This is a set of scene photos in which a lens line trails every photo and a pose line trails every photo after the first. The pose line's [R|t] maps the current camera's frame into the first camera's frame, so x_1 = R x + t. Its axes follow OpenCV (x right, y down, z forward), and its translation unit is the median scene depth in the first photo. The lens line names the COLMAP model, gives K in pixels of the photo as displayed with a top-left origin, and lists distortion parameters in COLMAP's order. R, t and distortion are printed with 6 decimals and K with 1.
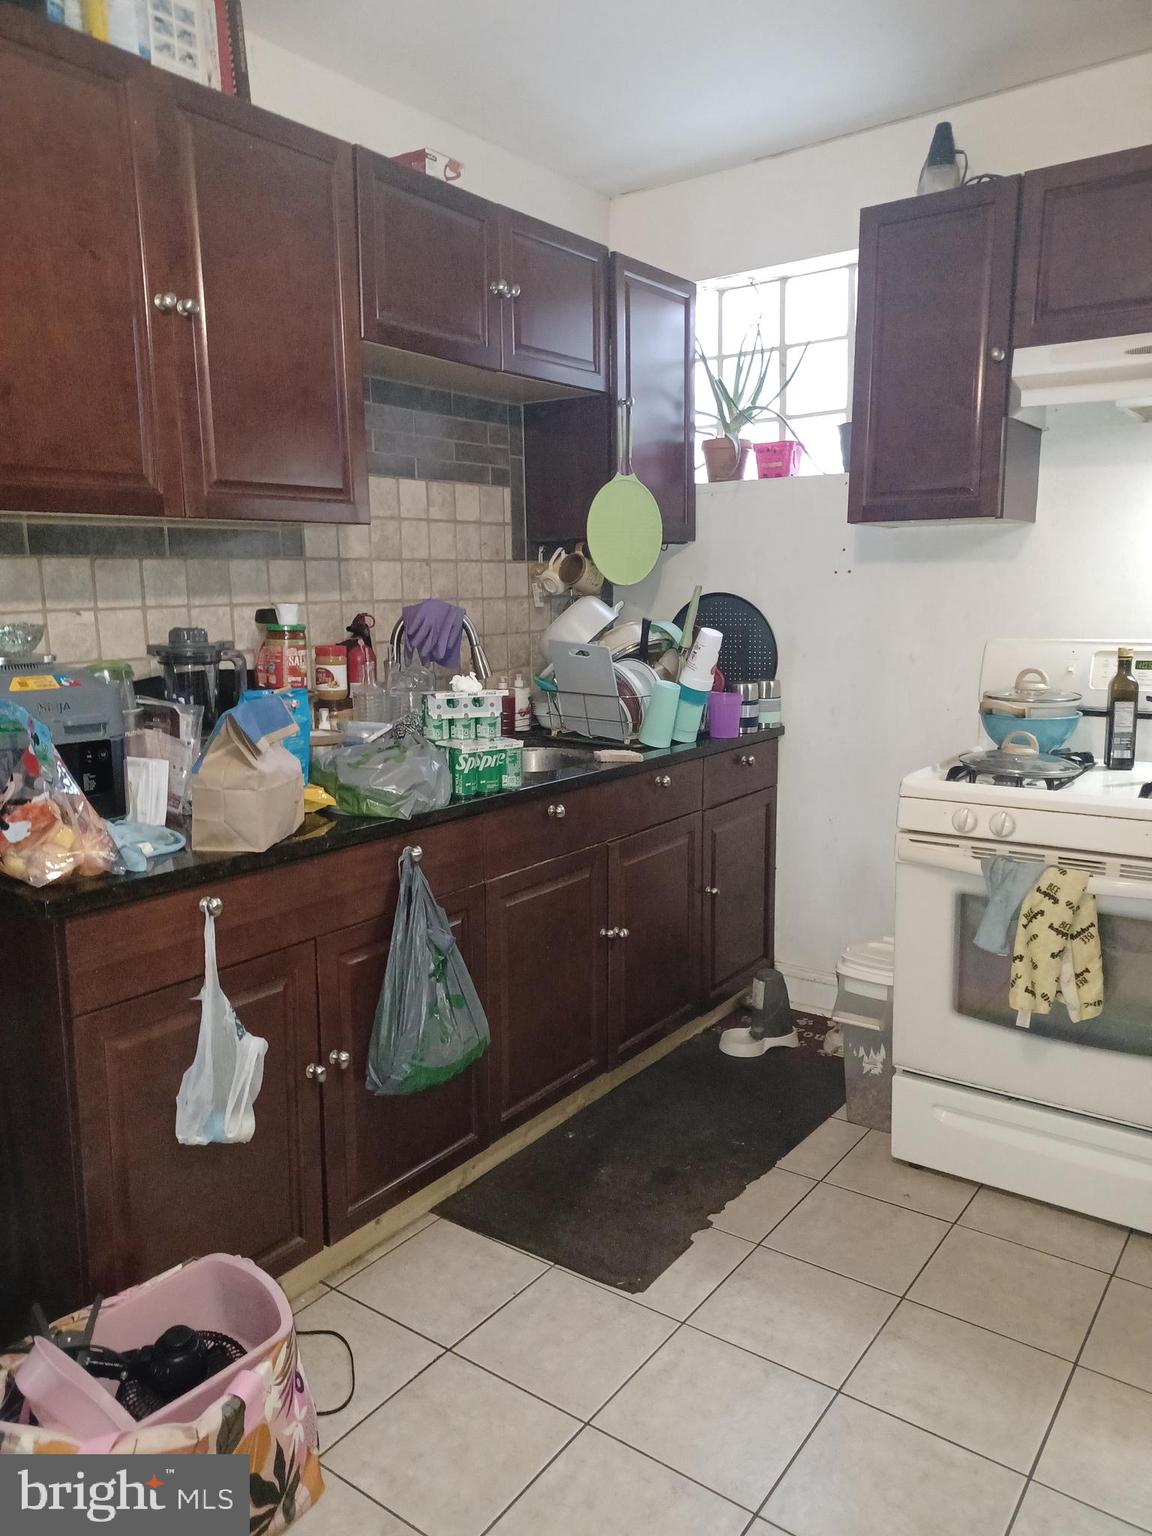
lens RADIAL K [[1090.5, 0, 576.0], [0, 1090.5, 768.0], [0, 0, 1]] dist [0.003022, 0.001610]
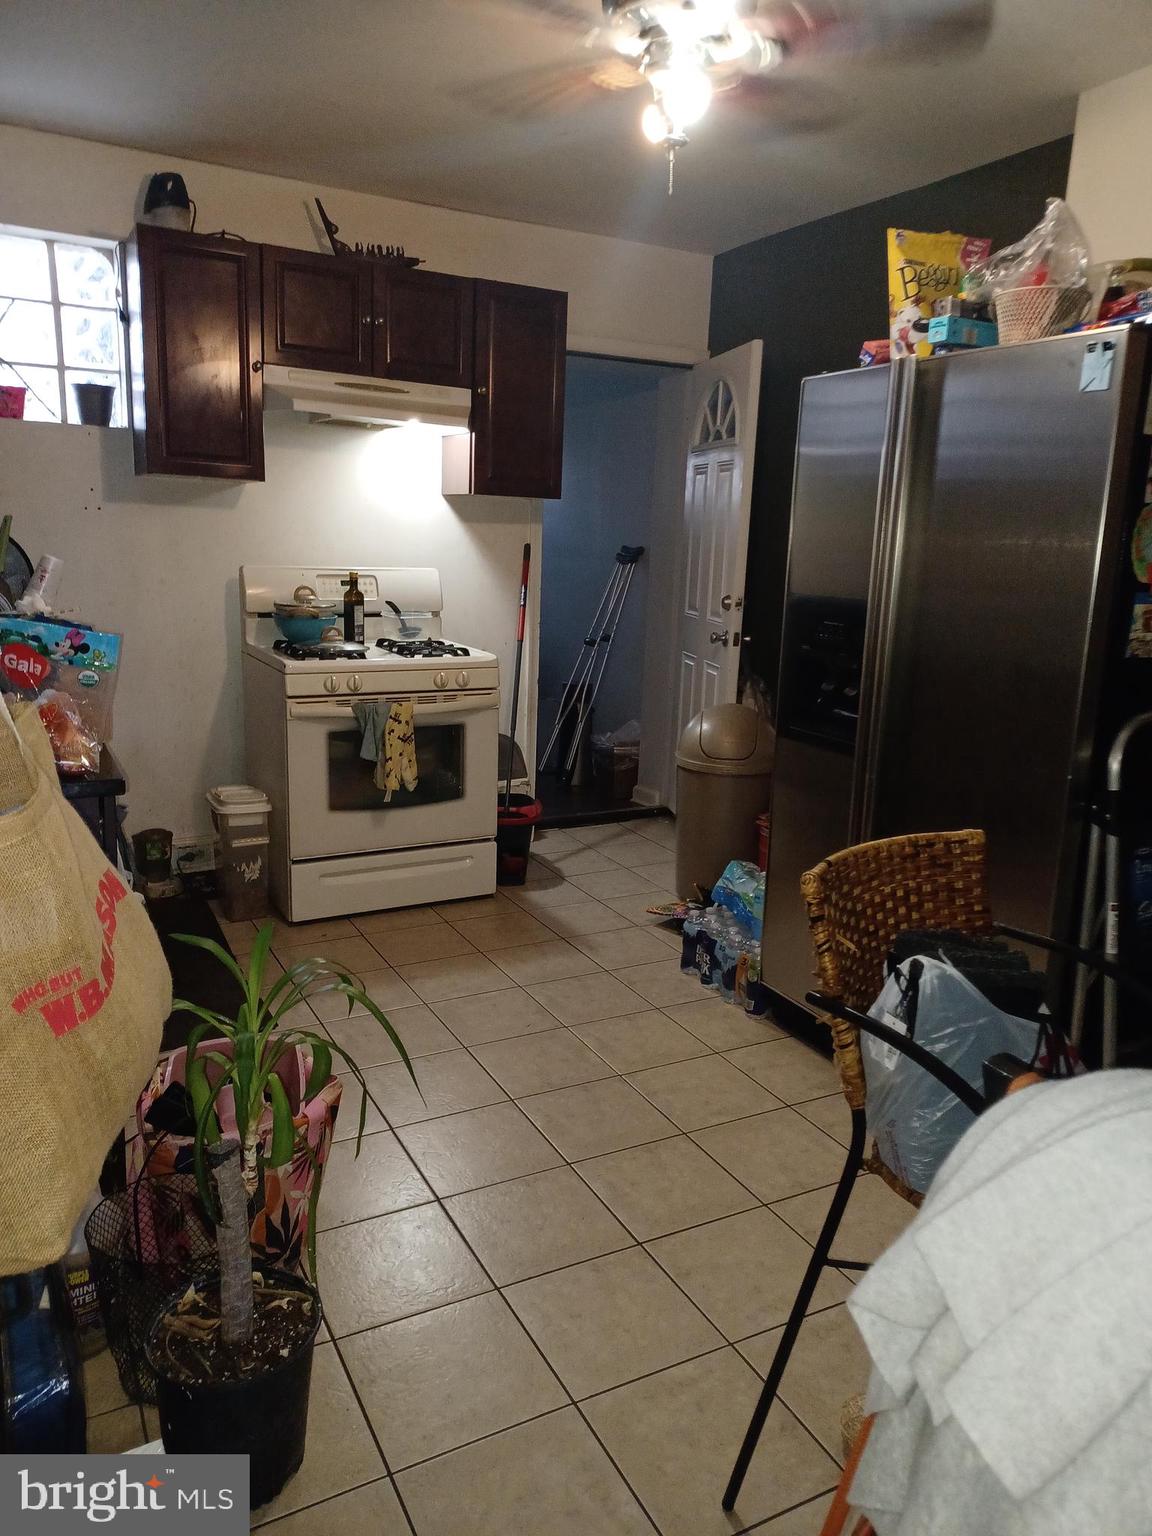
lens RADIAL K [[1090.5, 0, 576.0], [0, 1090.5, 768.0], [0, 0, 1]] dist [0.003022, 0.001610]
pose [[0.431435, -0.160305, 0.887787, -0.775311], [0.103285, 0.986392, 0.127917, 0.002753], [-0.896212, 0.036507, 0.442121, 0.004048]]
